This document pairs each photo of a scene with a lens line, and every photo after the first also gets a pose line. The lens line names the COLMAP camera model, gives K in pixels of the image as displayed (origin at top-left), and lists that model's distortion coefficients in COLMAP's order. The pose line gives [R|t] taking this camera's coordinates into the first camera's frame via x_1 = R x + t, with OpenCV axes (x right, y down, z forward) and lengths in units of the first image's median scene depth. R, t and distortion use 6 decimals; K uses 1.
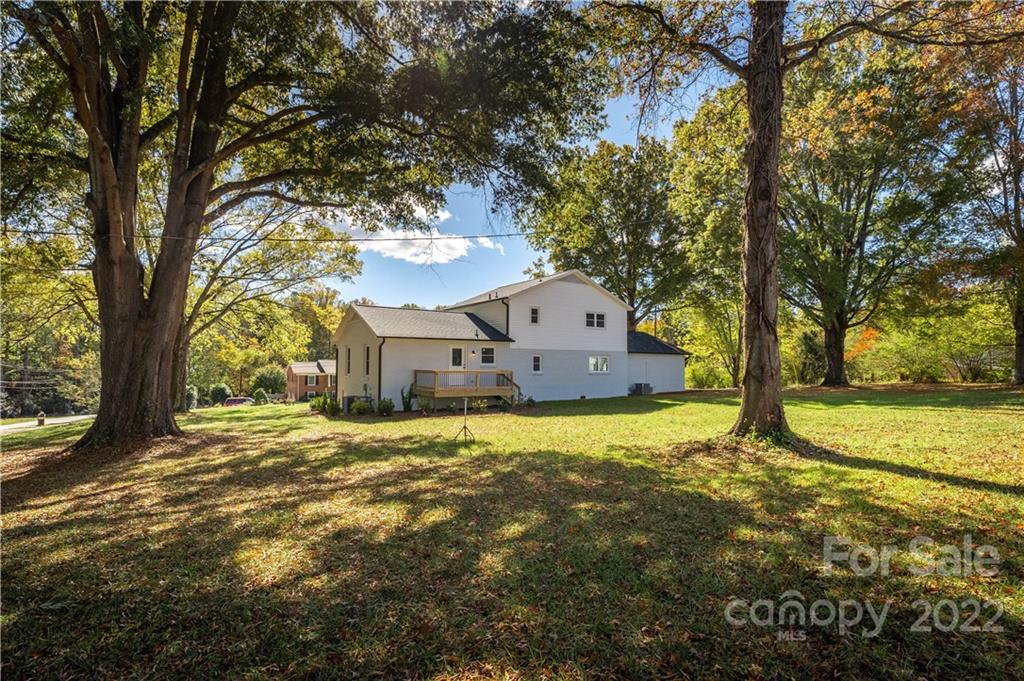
lens RADIAL K [[469.3, 0, 510.7], [0, 469.3, 344.6], [0, 0, 1]] dist [0.012182, 0.000335]
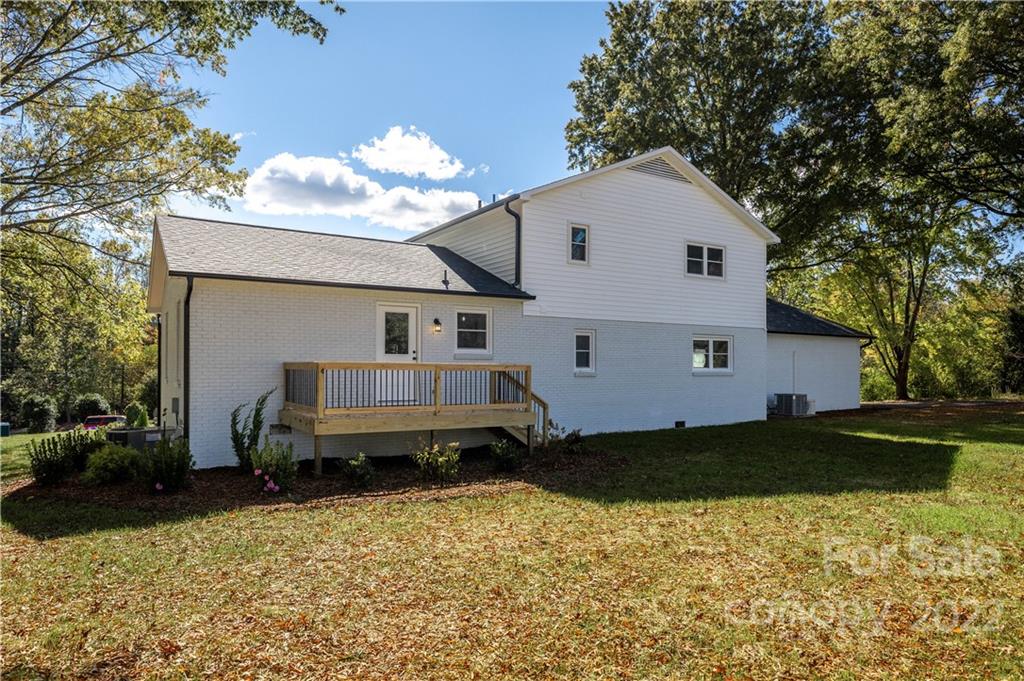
lens RADIAL K [[608.3, 0, 512.5], [0, 608.3, 345.0], [0, 0, 1]] dist [0.004023, 0.000500]
pose [[0.999603, -0.004013, -0.027874, 0.003629], [0.004168, 0.999976, 0.005492, 0.032104], [0.027851, -0.005606, 0.999596, 0.425910]]
